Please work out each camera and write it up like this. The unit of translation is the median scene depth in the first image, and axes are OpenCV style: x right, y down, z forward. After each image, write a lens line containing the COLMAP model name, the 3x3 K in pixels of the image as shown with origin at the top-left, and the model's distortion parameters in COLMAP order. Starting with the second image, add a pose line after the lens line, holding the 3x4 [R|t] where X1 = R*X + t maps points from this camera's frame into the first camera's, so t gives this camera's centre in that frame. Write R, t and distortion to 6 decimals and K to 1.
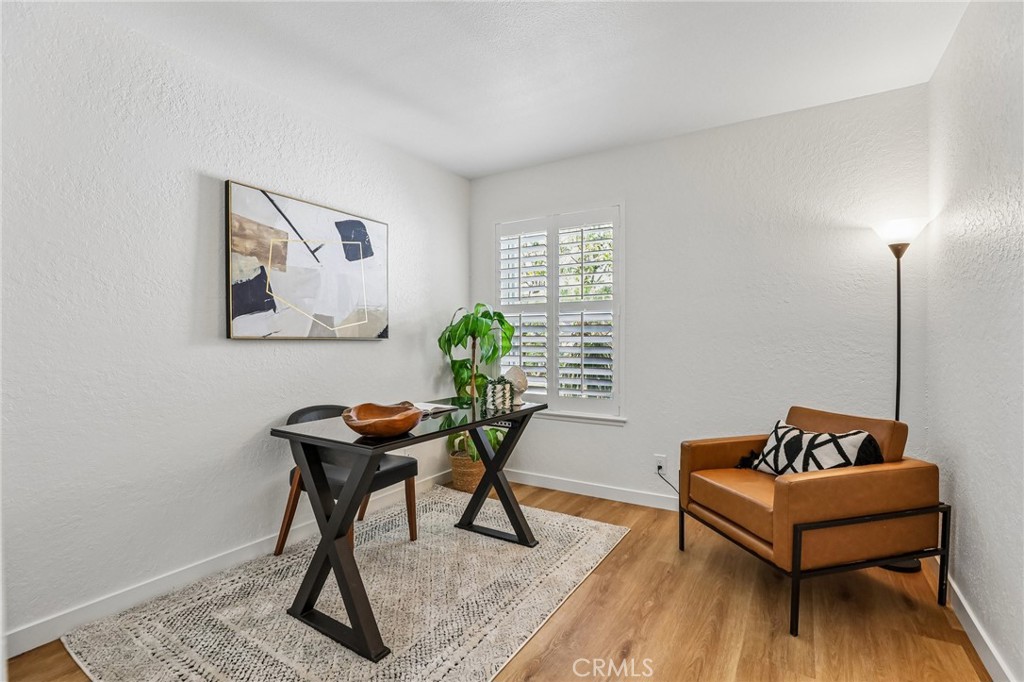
lens RADIAL K [[468.7, 0, 511.9], [0, 468.7, 342.4], [0, 0, 1]] dist [-0.037008, 0.006334]
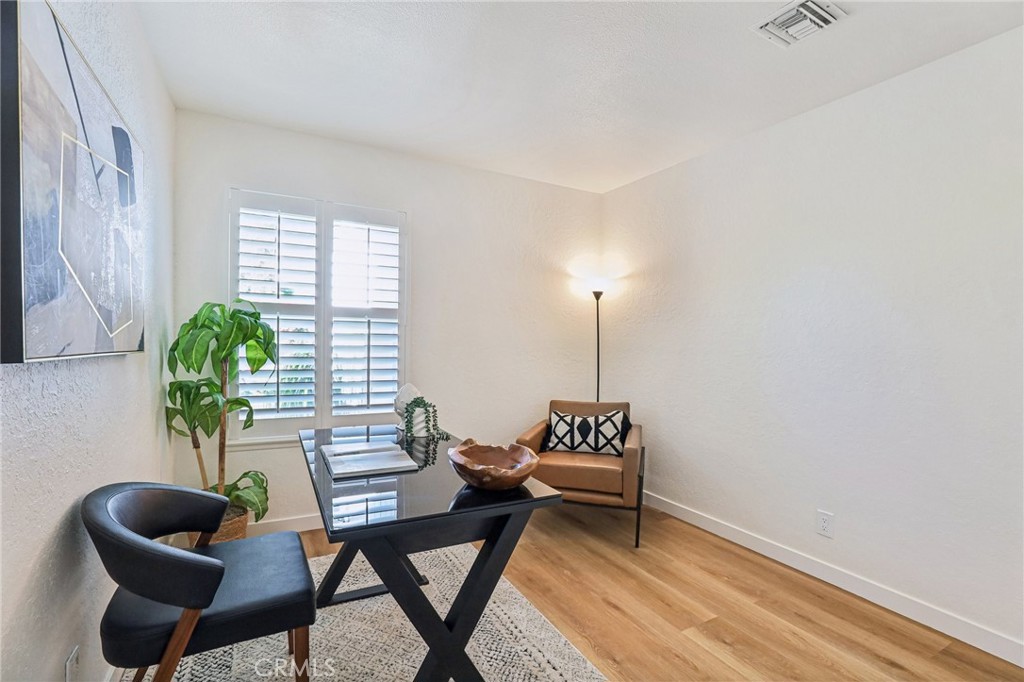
lens RADIAL K [[468.7, 0, 516.5], [0, 468.7, 347.1], [0, 0, 1]] dist [-0.037008, 0.006334]
pose [[0.494443, 0.001020, 0.869210, -0.716607], [-0.010518, 0.999933, 0.004810, -0.027698], [-0.869147, -0.011520, 0.494420, 0.446833]]
